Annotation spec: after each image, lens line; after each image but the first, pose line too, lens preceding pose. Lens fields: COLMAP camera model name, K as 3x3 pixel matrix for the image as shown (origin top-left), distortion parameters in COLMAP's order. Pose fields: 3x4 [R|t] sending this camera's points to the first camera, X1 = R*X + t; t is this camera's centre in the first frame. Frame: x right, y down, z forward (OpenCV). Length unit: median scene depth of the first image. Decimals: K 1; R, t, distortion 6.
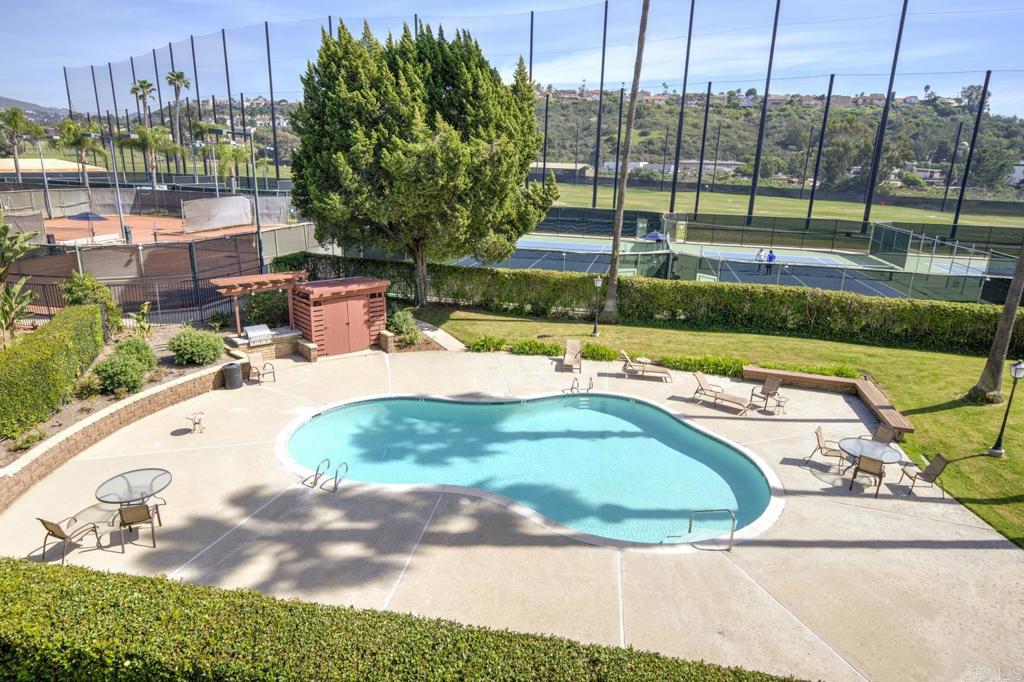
lens RADIAL K [[646.8, 0, 494.3], [0, 646.8, 336.0], [0, 0, 1]] dist [0.007007, -0.000392]
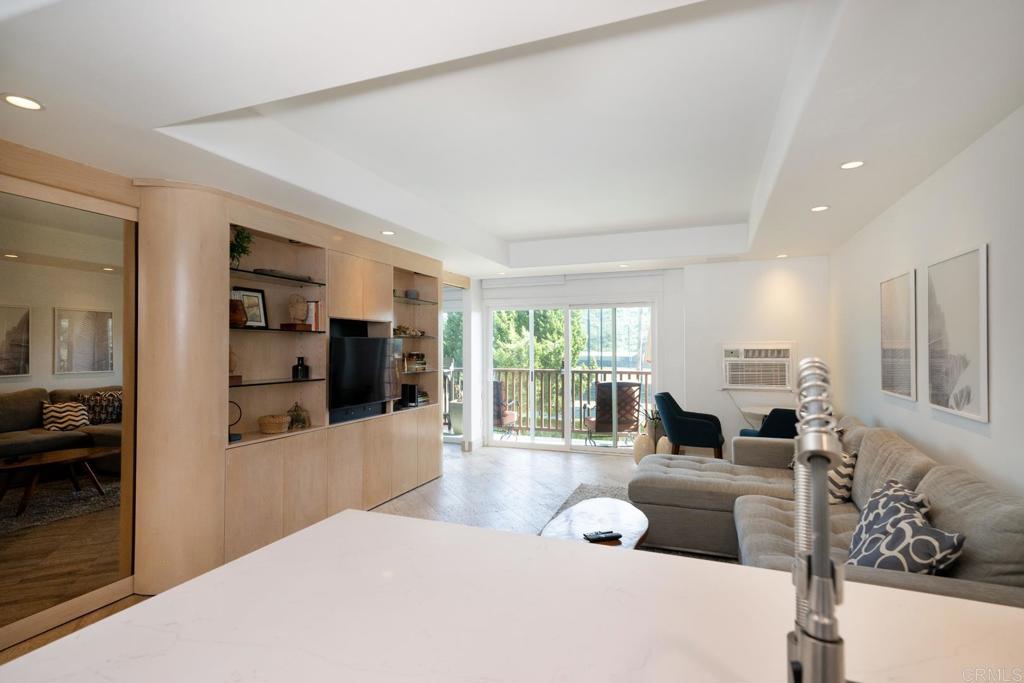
lens RADIAL K [[512.7, 0, 512.0], [0, 512.7, 341.5], [0, 0, 1]] dist [0.001209, 0.000187]
pose [[0.994291, -0.031866, -0.101831, 0.021068], [0.001769, 0.959154, -0.282878, 0.077807], [0.106686, 0.281083, 0.953735, -0.288362]]
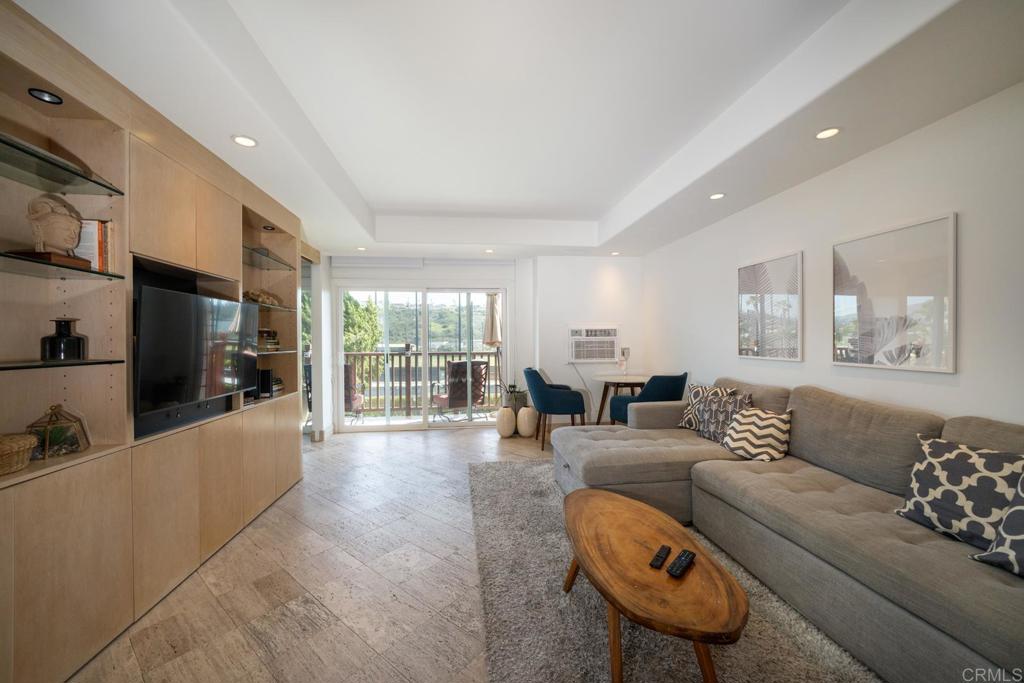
lens RADIAL K [[380.1, 0, 509.8], [0, 380.1, 340.3], [0, 0, 1]] dist [-0.023496, 0.003178]
pose [[0.925494, -0.035257, 0.377118, -0.007287], [0.133637, 0.962022, -0.238021, 0.067699], [-0.354404, 0.270684, 0.895058, -0.236777]]
